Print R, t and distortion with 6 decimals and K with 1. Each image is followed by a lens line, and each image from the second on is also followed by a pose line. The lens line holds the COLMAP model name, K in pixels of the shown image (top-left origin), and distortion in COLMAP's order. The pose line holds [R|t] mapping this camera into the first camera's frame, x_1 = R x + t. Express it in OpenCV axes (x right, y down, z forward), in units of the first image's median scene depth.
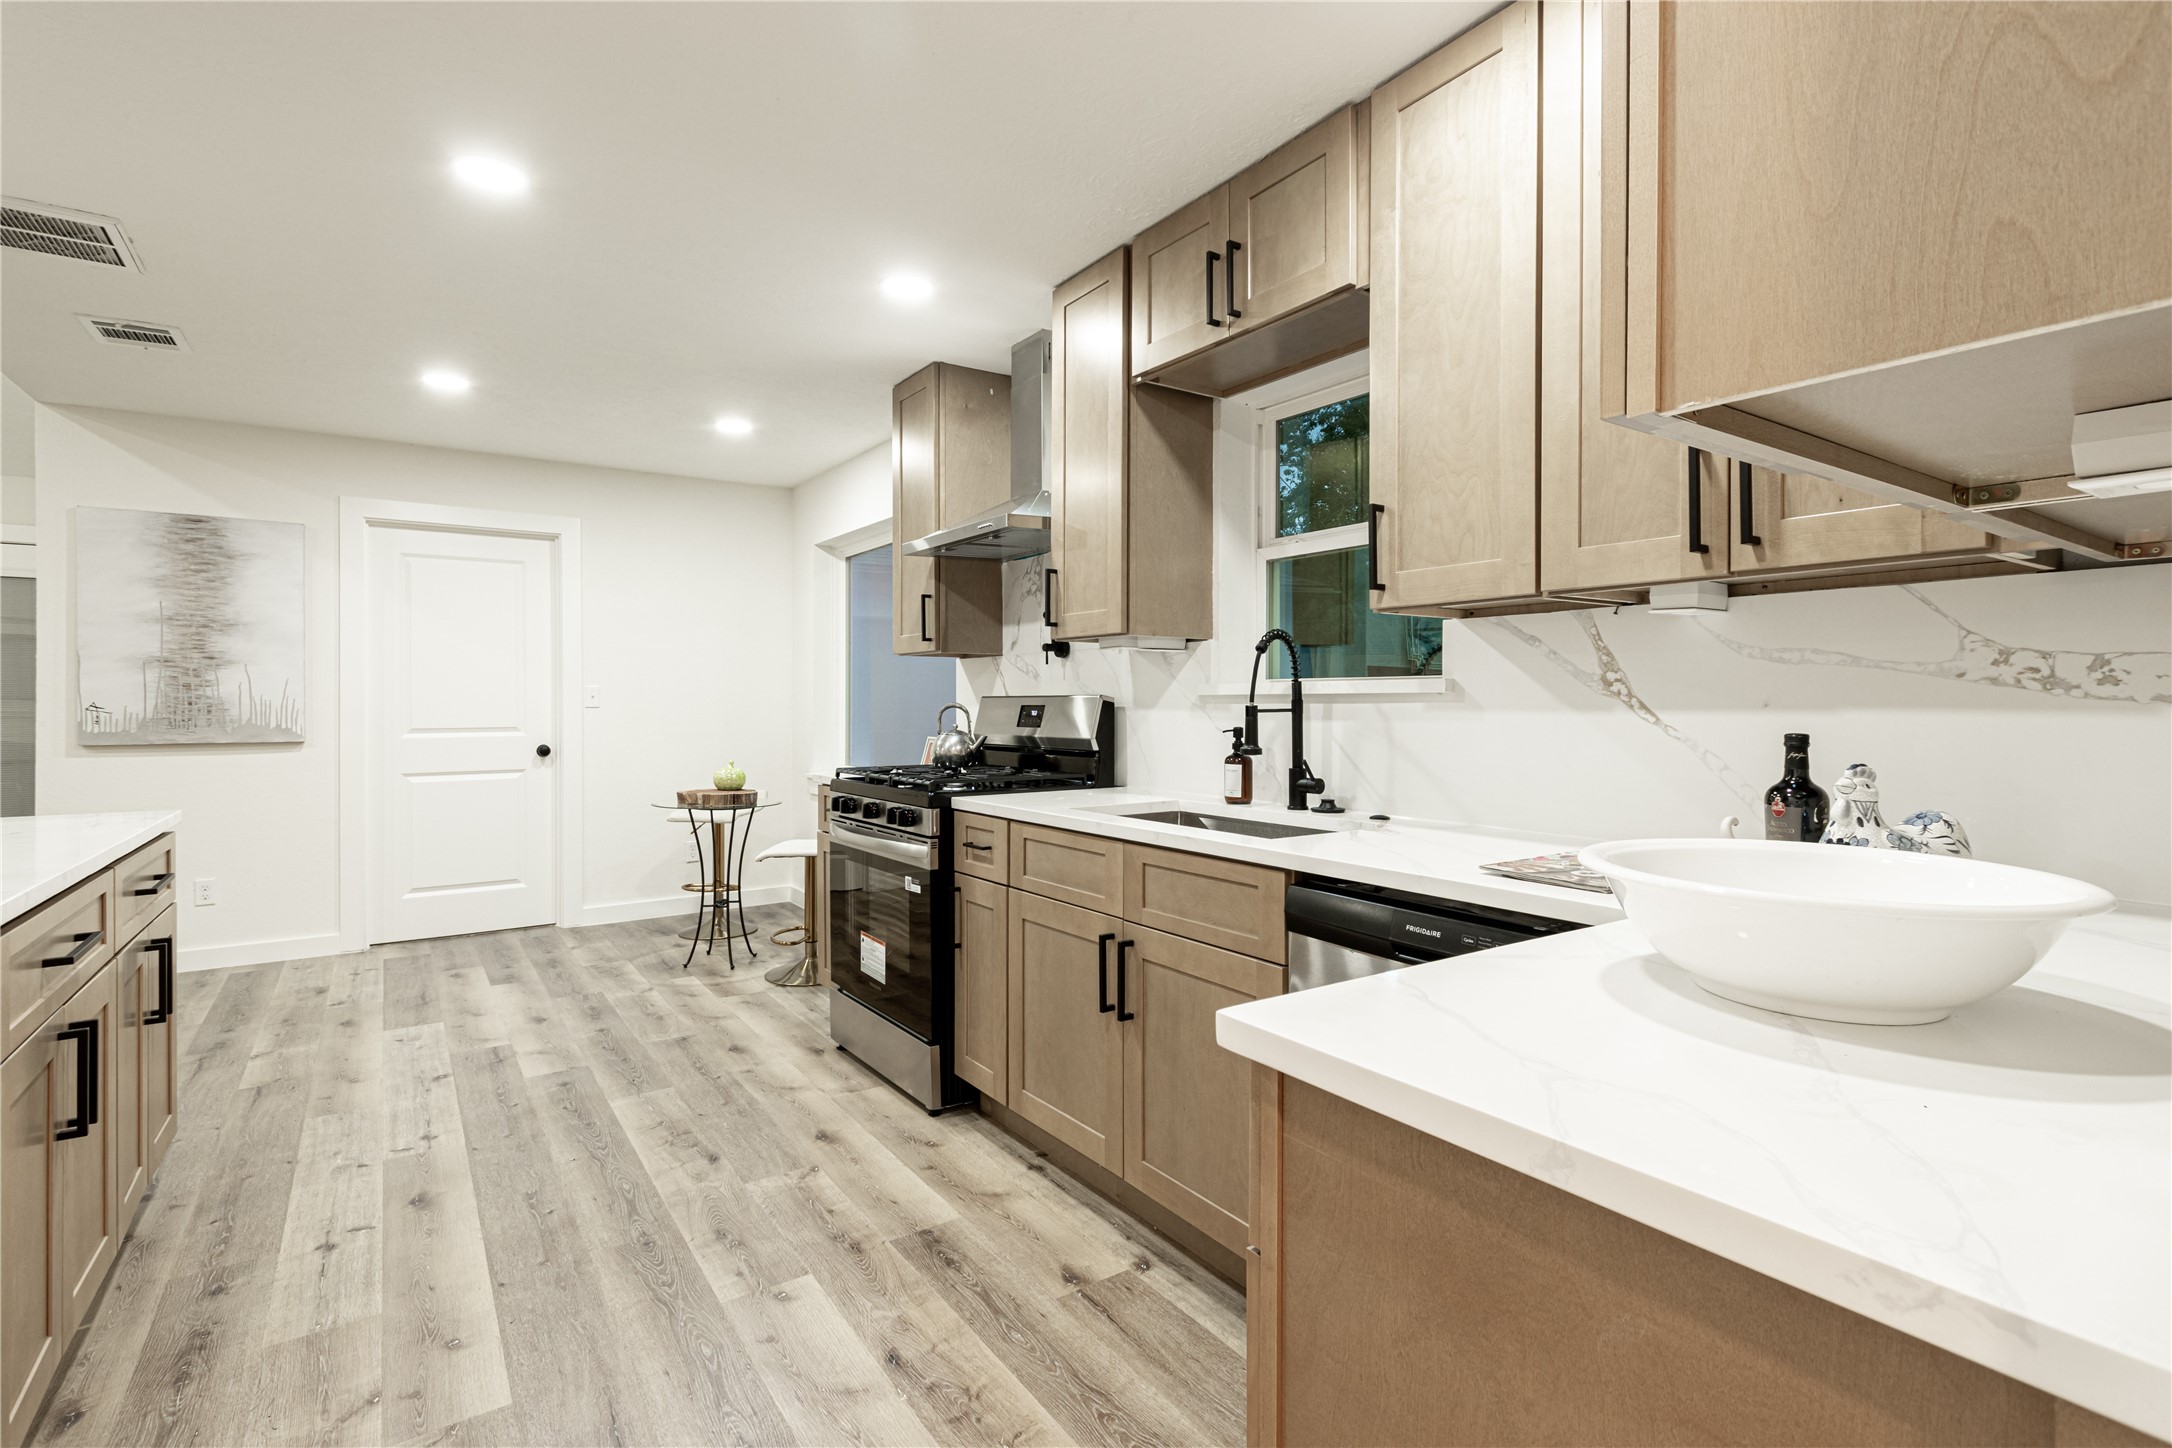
lens RADIAL K [[1006.9, 0, 1118.2], [0, 1006.9, 703.2], [0, 0, 1]] dist [0.007611, -0.001871]
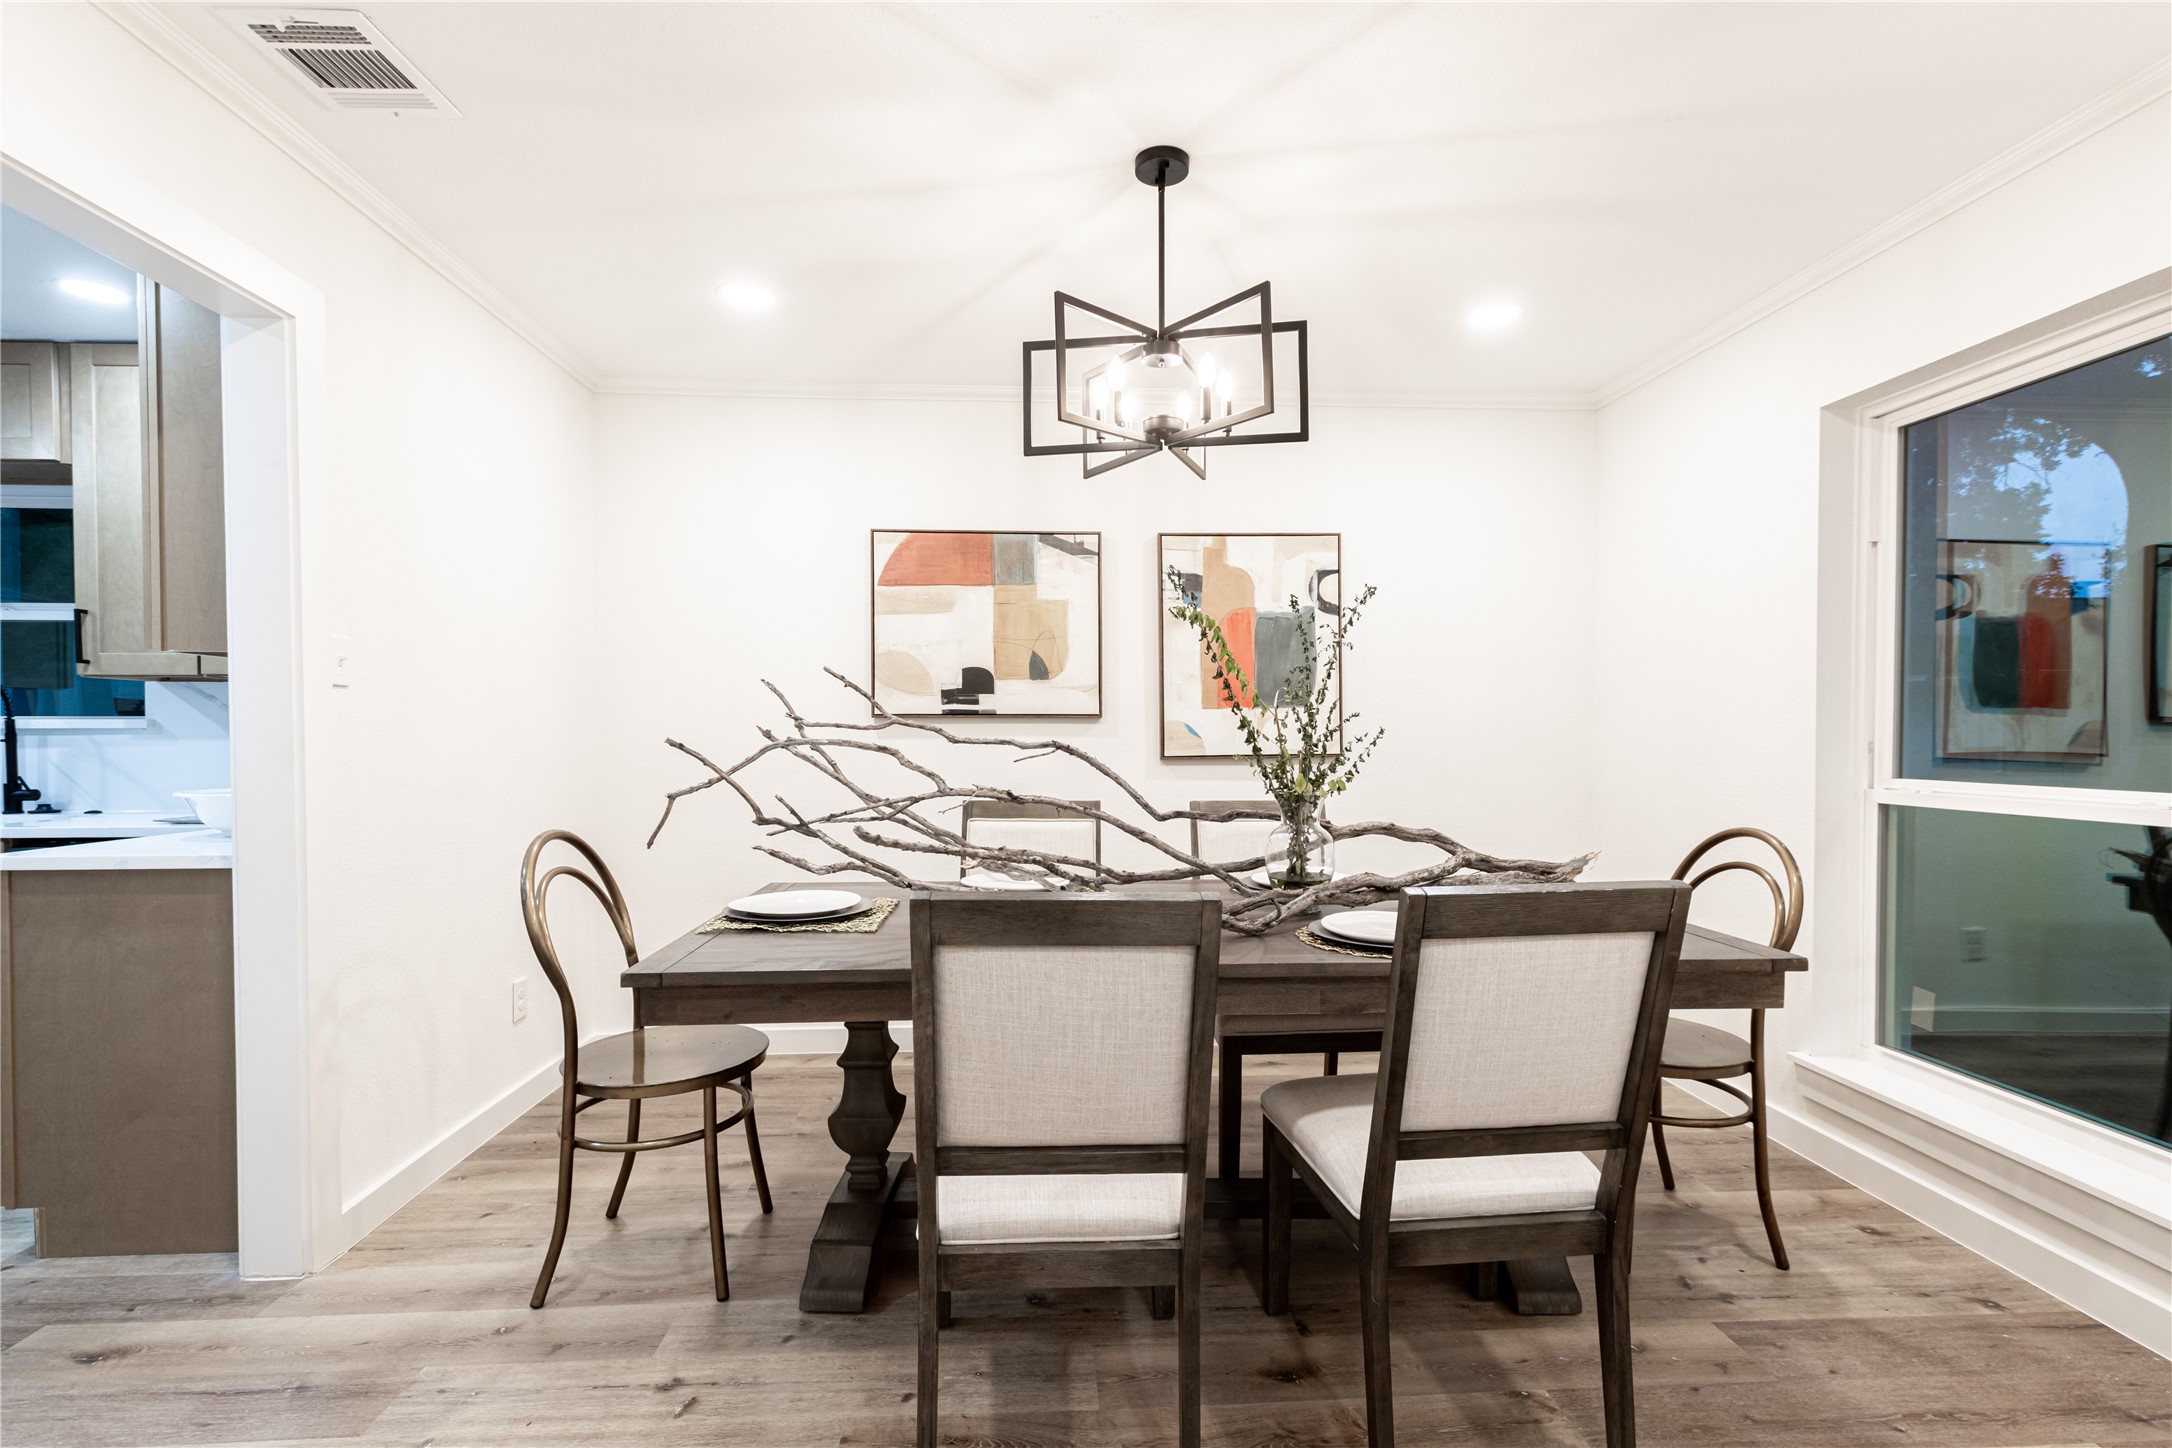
lens RADIAL K [[1006.9, 0, 1083.6], [0, 1006.9, 747.4], [0, 0, 1]] dist [0.007611, -0.001871]
pose [[0.545366, -0.017640, 0.838012, -0.181978], [0.005274, 0.999831, 0.017614, -0.000108], [-0.838181, -0.005186, 0.545367, -0.976402]]
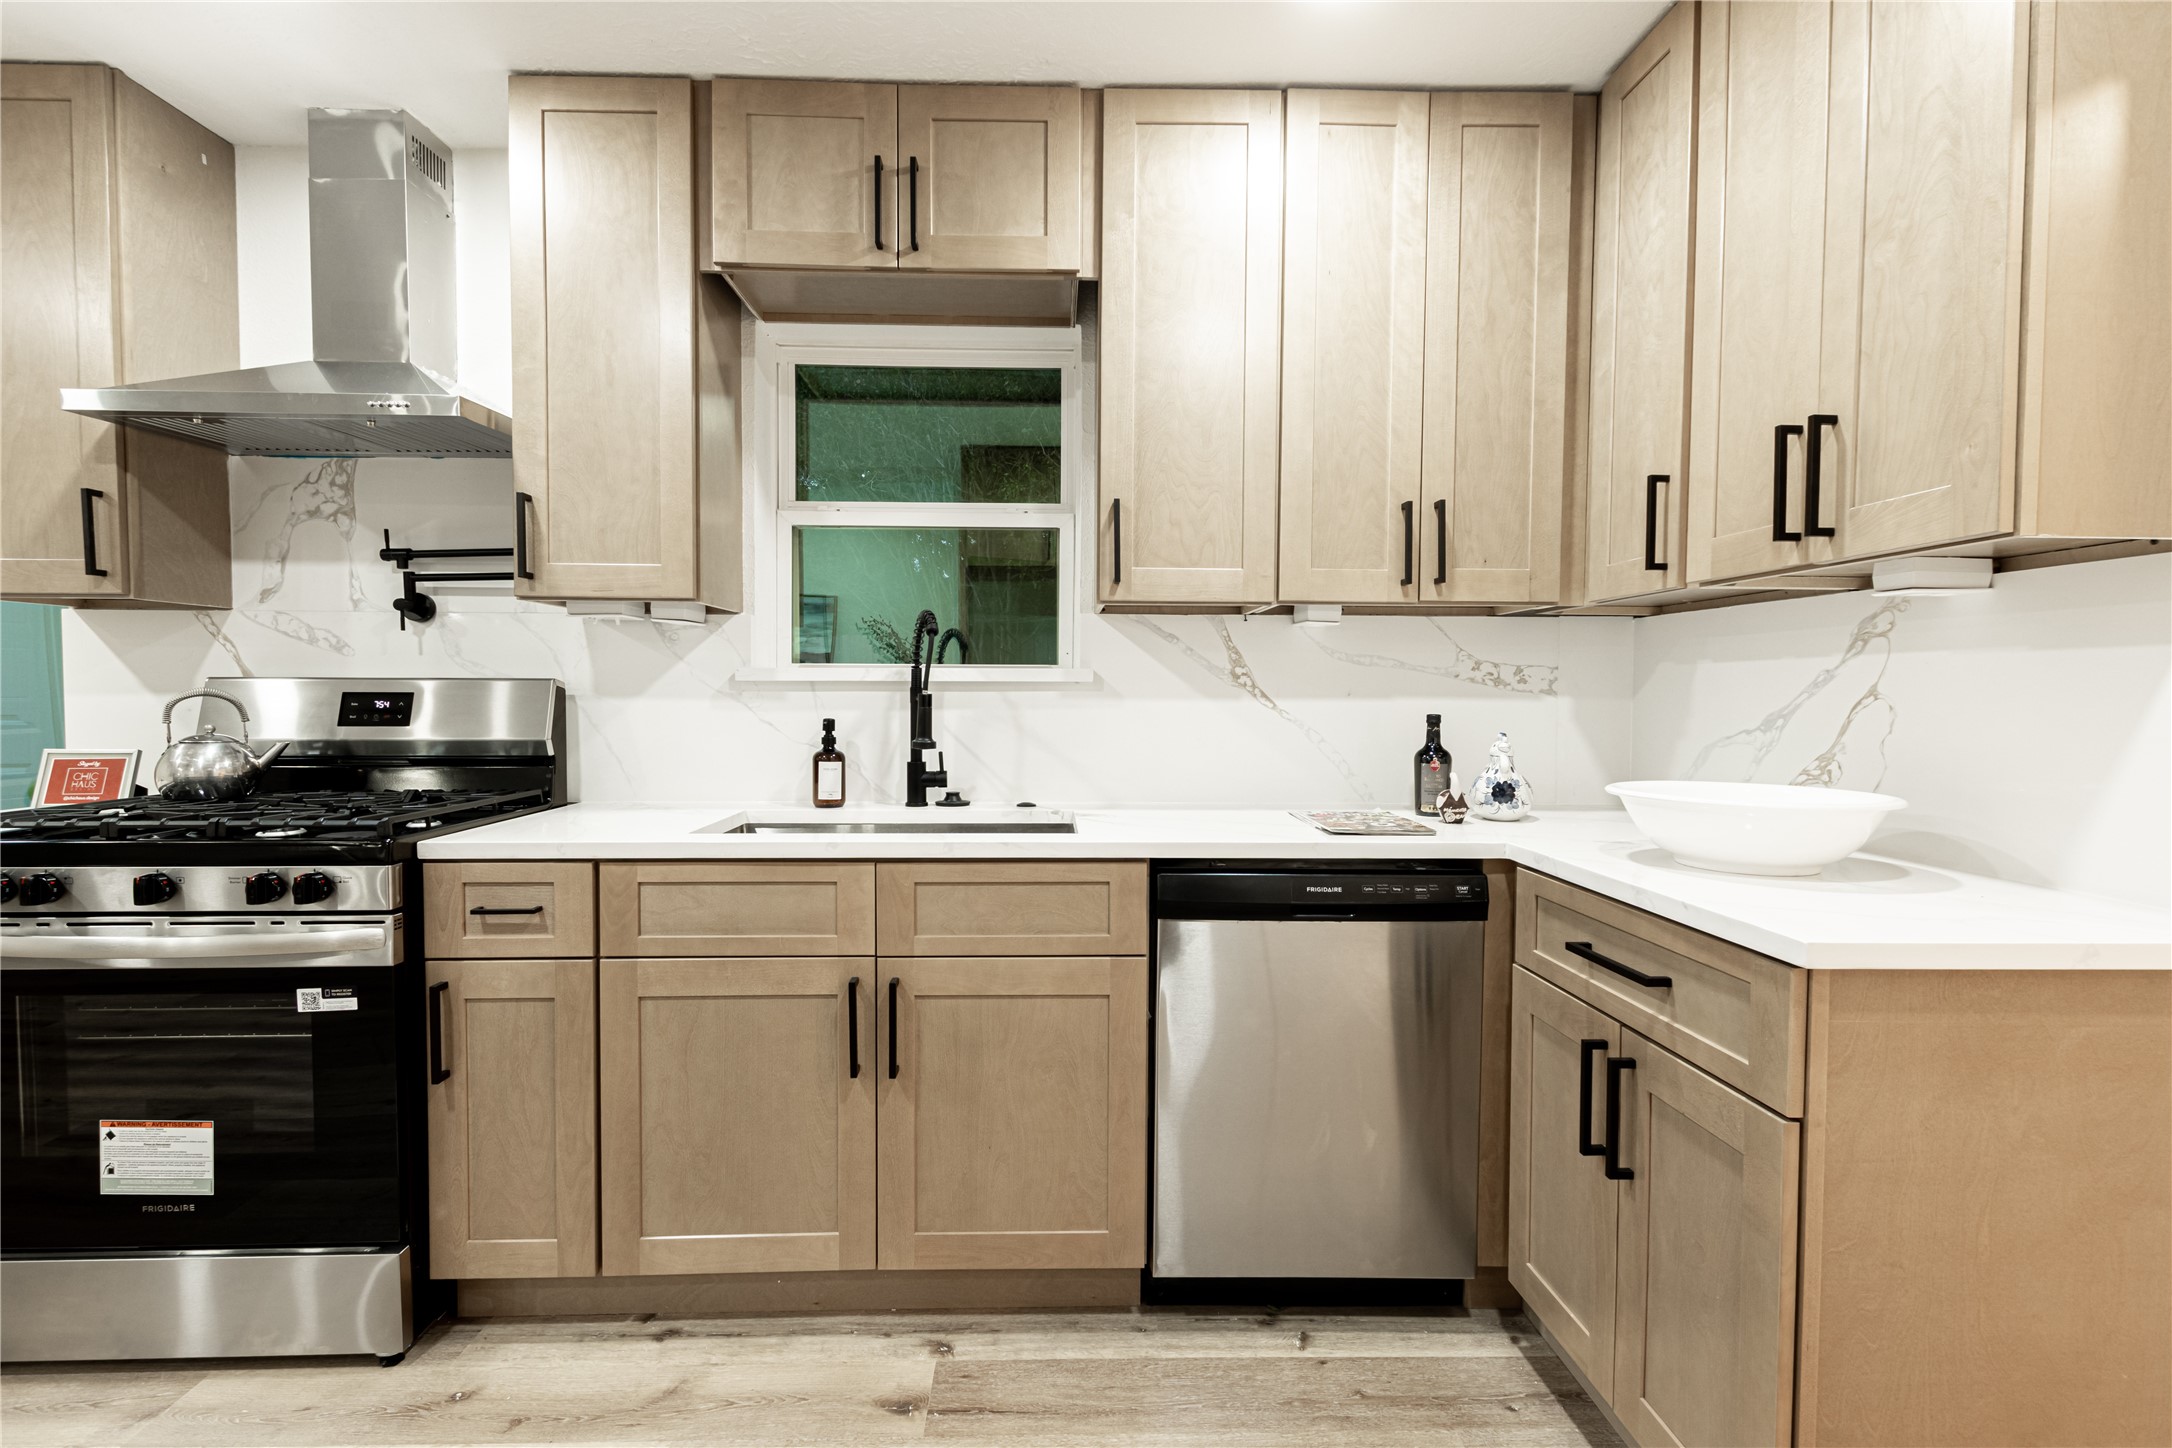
lens RADIAL K [[1006.9, 0, 1050.6], [0, 1006.9, 723.7], [0, 0, 1]] dist [0.007611, -0.001871]
pose [[0.565830, -0.024638, 0.824154, -0.525298], [-0.004106, 0.999457, 0.032697, -0.001055], [-0.824512, -0.021885, 0.565421, 0.384076]]
